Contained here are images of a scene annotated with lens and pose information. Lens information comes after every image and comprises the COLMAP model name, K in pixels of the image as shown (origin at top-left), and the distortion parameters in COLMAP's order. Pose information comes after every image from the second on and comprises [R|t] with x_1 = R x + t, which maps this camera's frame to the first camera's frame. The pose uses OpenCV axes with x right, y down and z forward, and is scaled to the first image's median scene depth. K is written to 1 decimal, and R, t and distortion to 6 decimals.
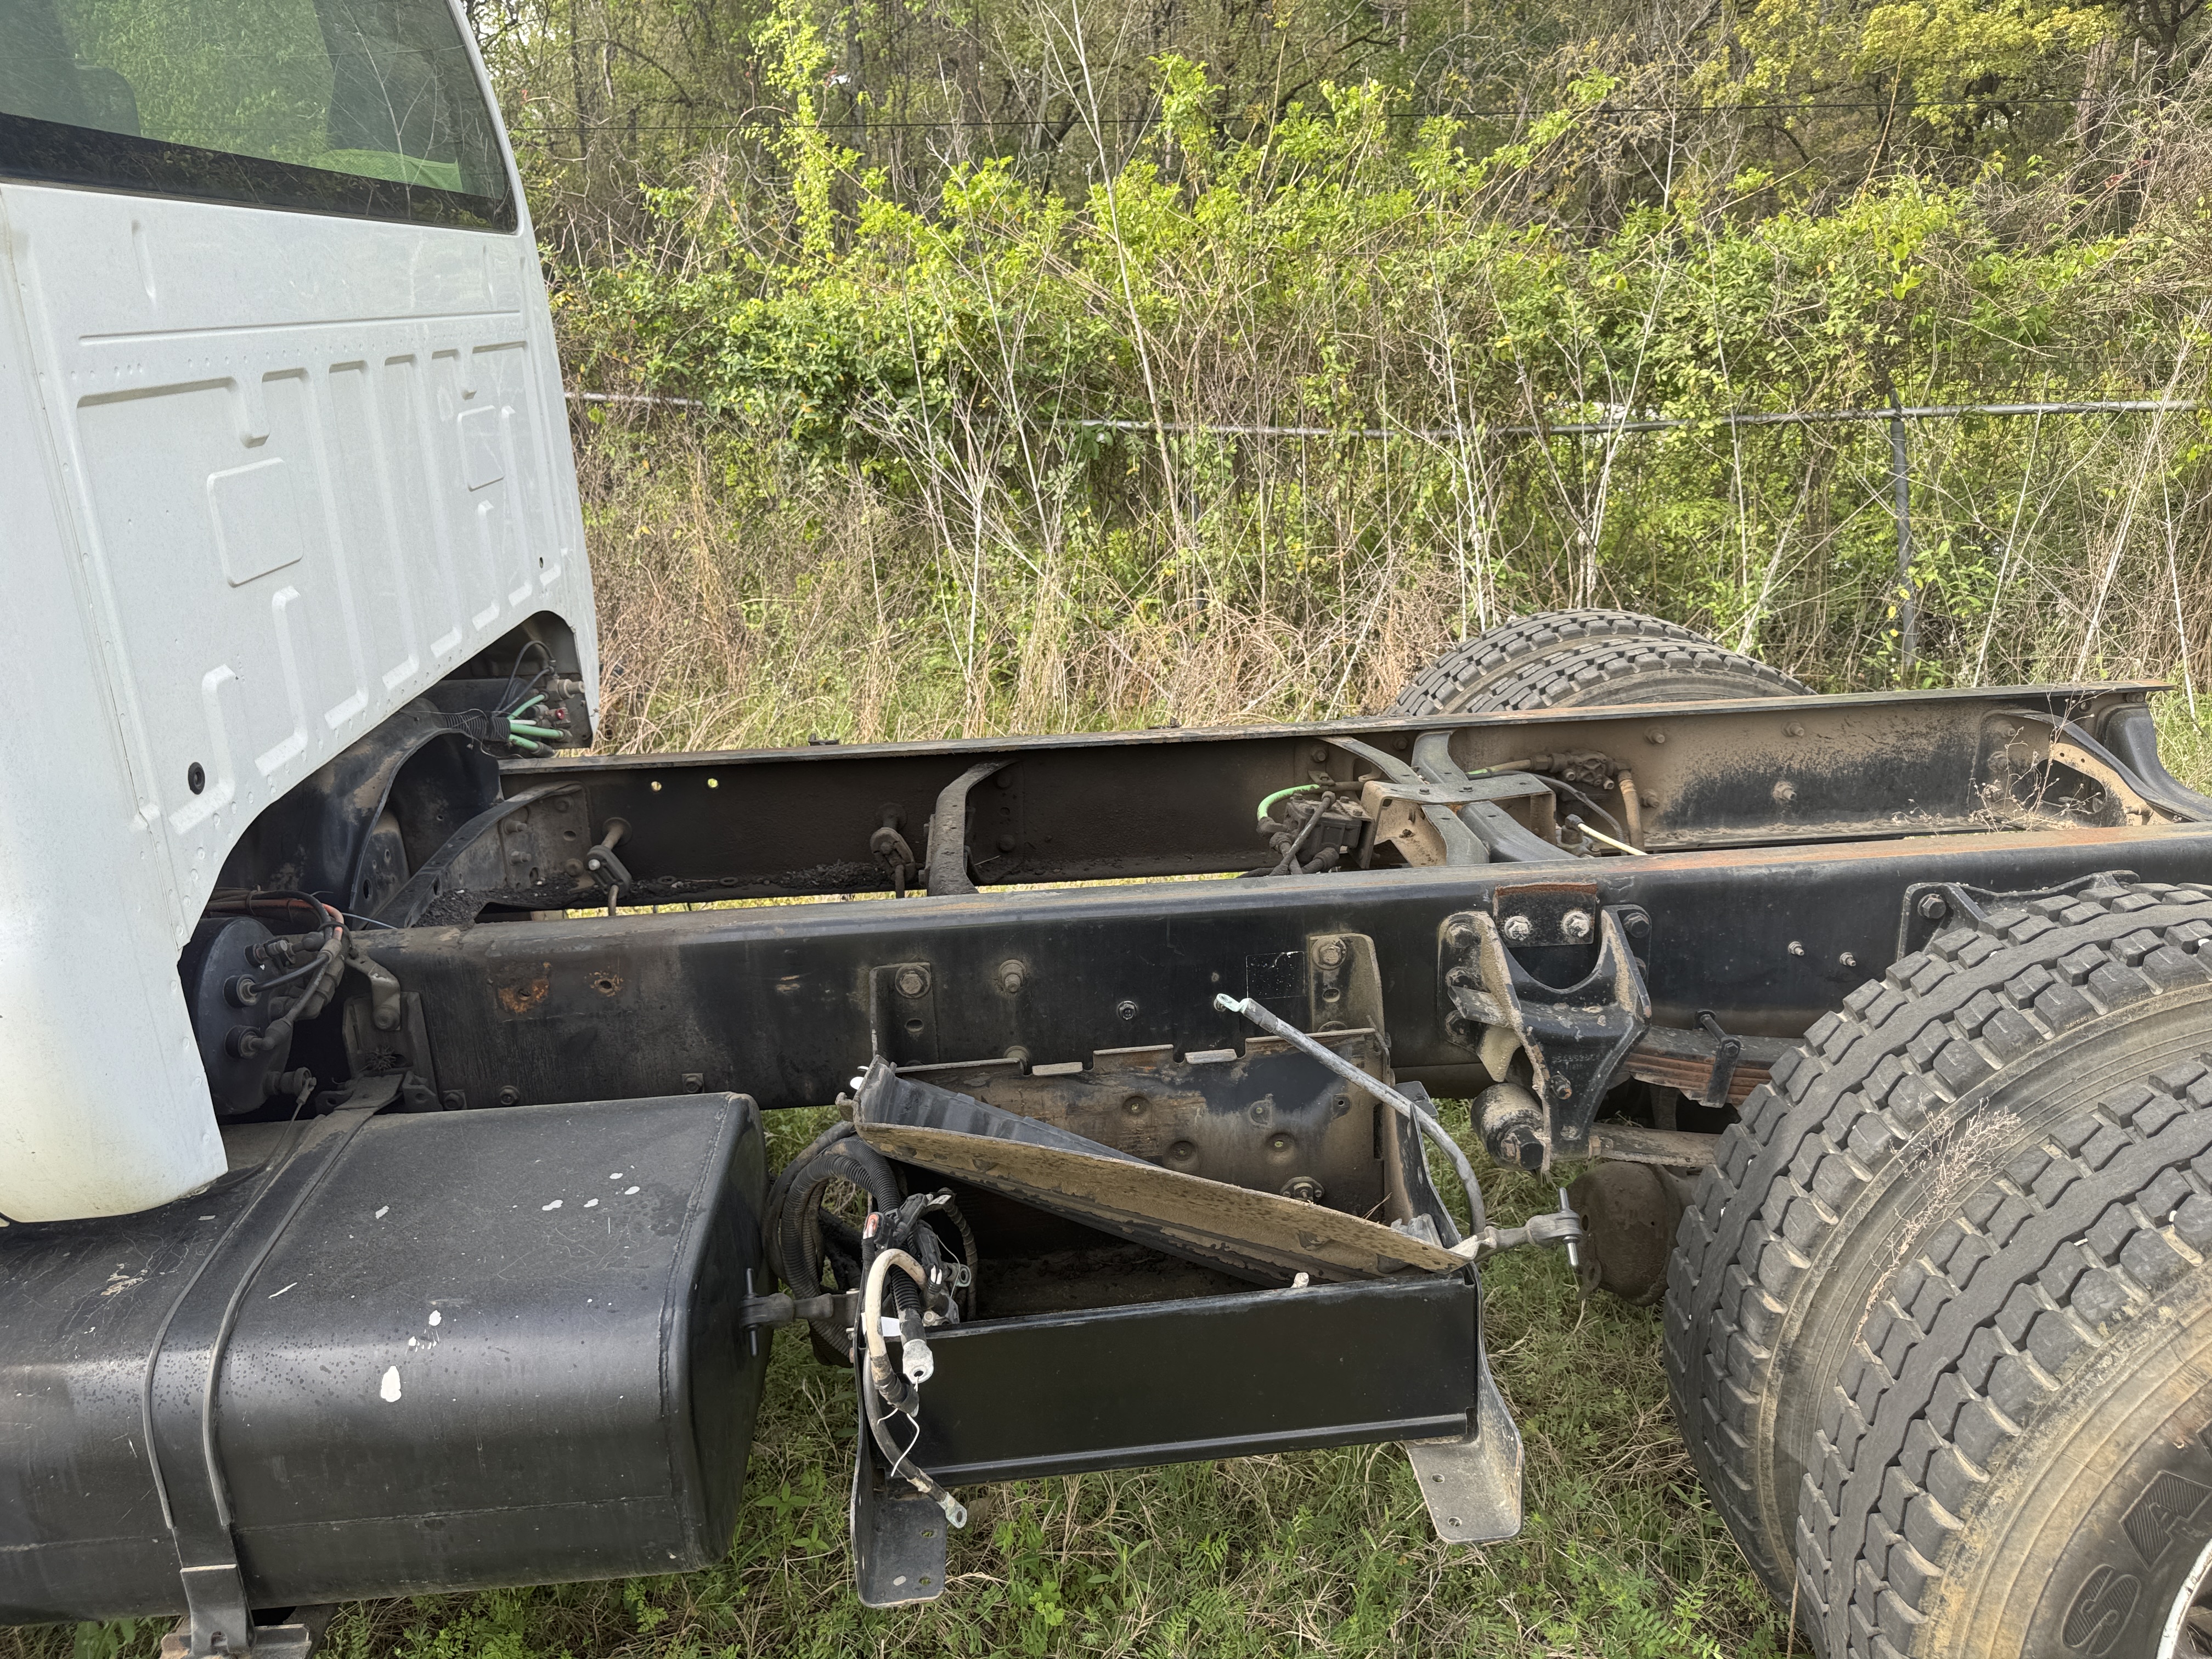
lens RADIAL K [[1578.9, 0, 1109.6], [0, 1578.9, 841.2], [0, 0, 1]] dist [0.021056, -0.036176]
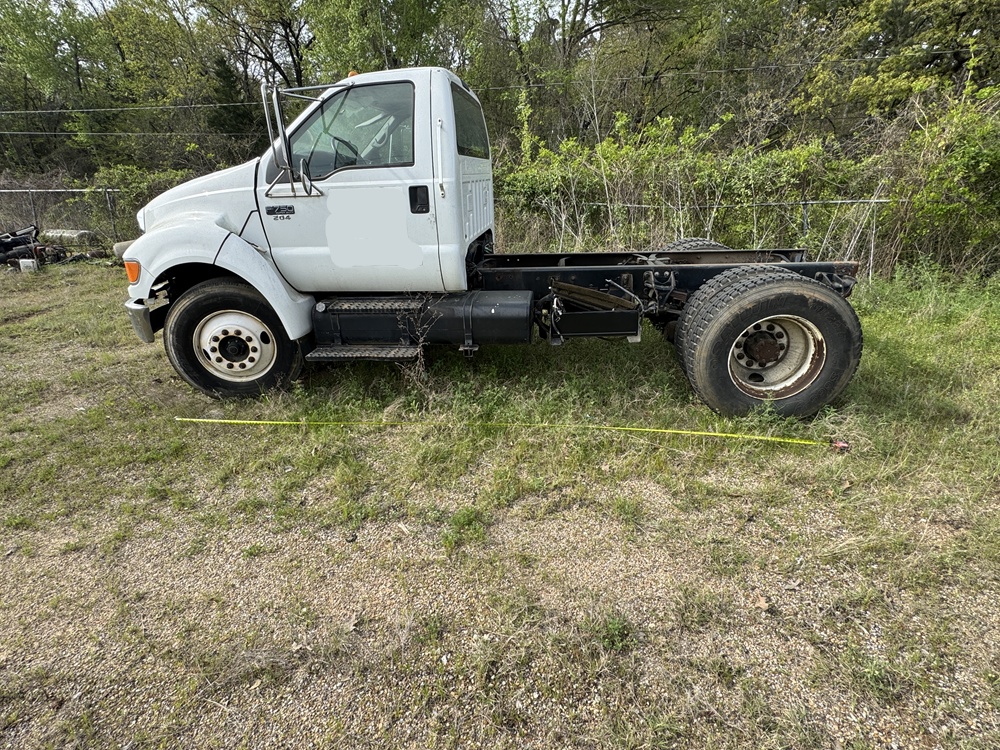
lens RADIAL K [[473.9, 0, 495.8], [0, 473.9, 368.5], [0, 0, 1]] dist [-0.008723, 0.001539]
pose [[0.979766, 0.072483, -0.186559, 0.004419], [-0.061400, 0.996026, 0.064521, 0.101961], [0.190494, -0.051761, 0.980323, -0.283773]]
